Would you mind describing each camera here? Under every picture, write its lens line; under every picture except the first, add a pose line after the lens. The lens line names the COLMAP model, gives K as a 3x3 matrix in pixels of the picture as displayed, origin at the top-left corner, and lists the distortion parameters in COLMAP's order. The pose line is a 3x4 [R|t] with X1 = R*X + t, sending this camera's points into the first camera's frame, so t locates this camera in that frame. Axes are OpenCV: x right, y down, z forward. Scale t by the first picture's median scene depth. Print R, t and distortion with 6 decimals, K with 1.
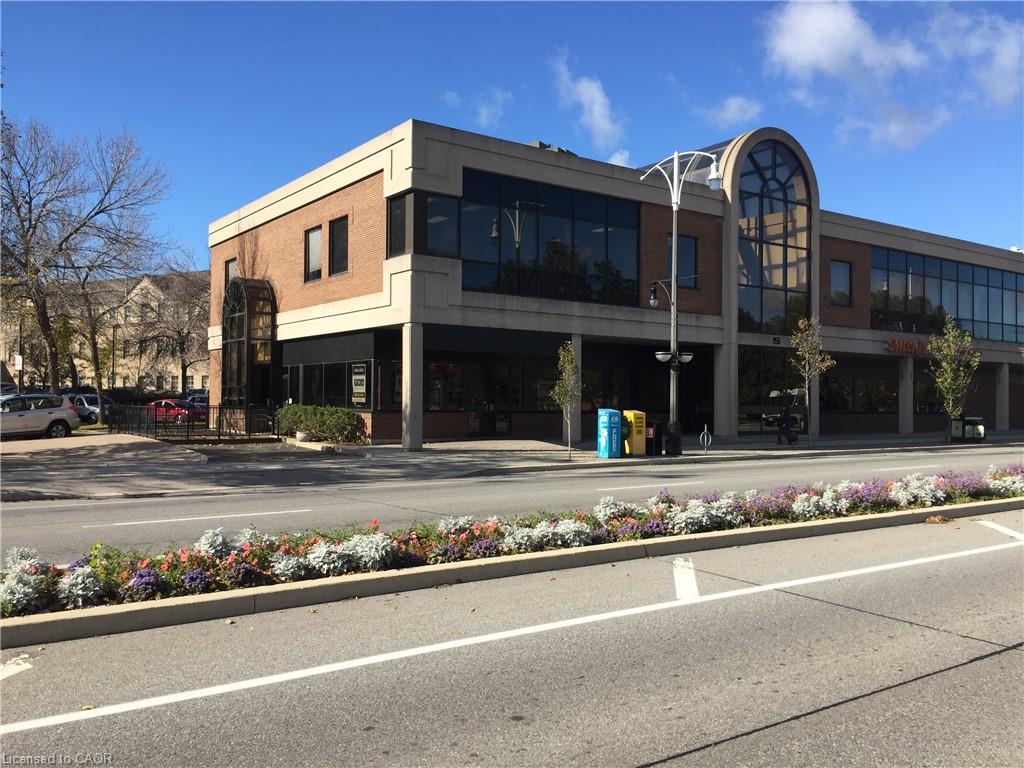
lens RADIAL K [[882.5, 0, 512.0], [0, 882.5, 384.0], [0, 0, 1]] dist [-0.013889, -0.000906]
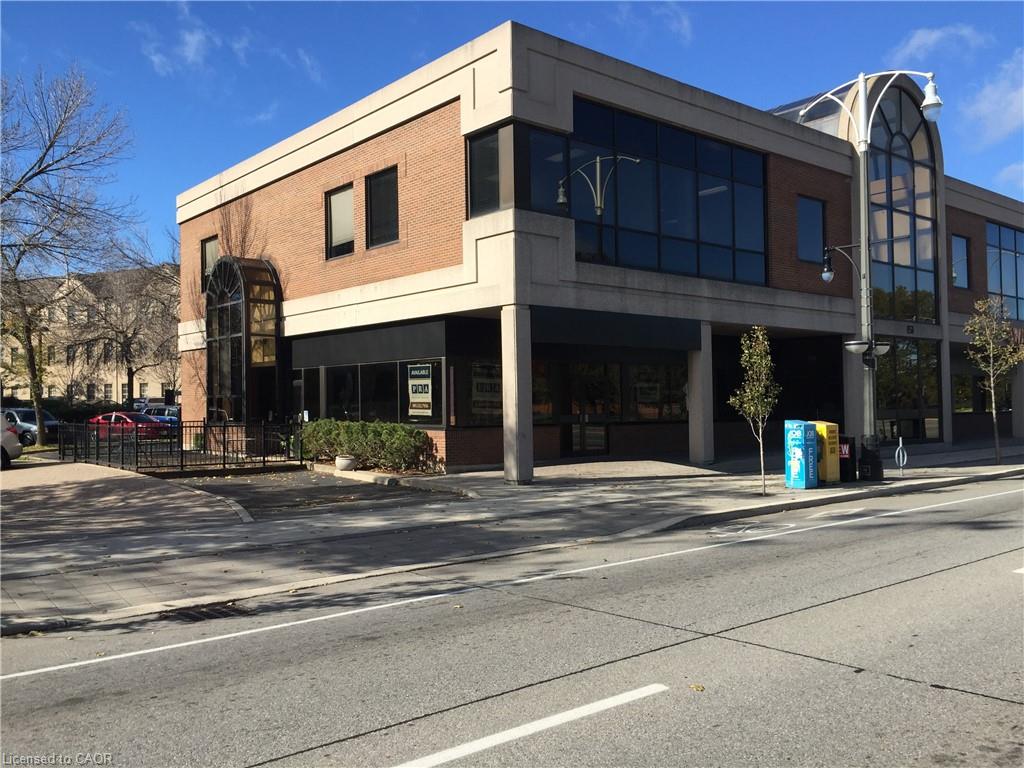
lens RADIAL K [[869.6, 0, 512.0], [0, 869.6, 384.0], [0, 0, 1]] dist [0.005178, -0.005255]
pose [[0.996358, -0.015651, 0.083820, -0.155478], [0.015840, 0.999873, -0.001582, -0.003428], [-0.083784, 0.002904, 0.996480, 0.259310]]
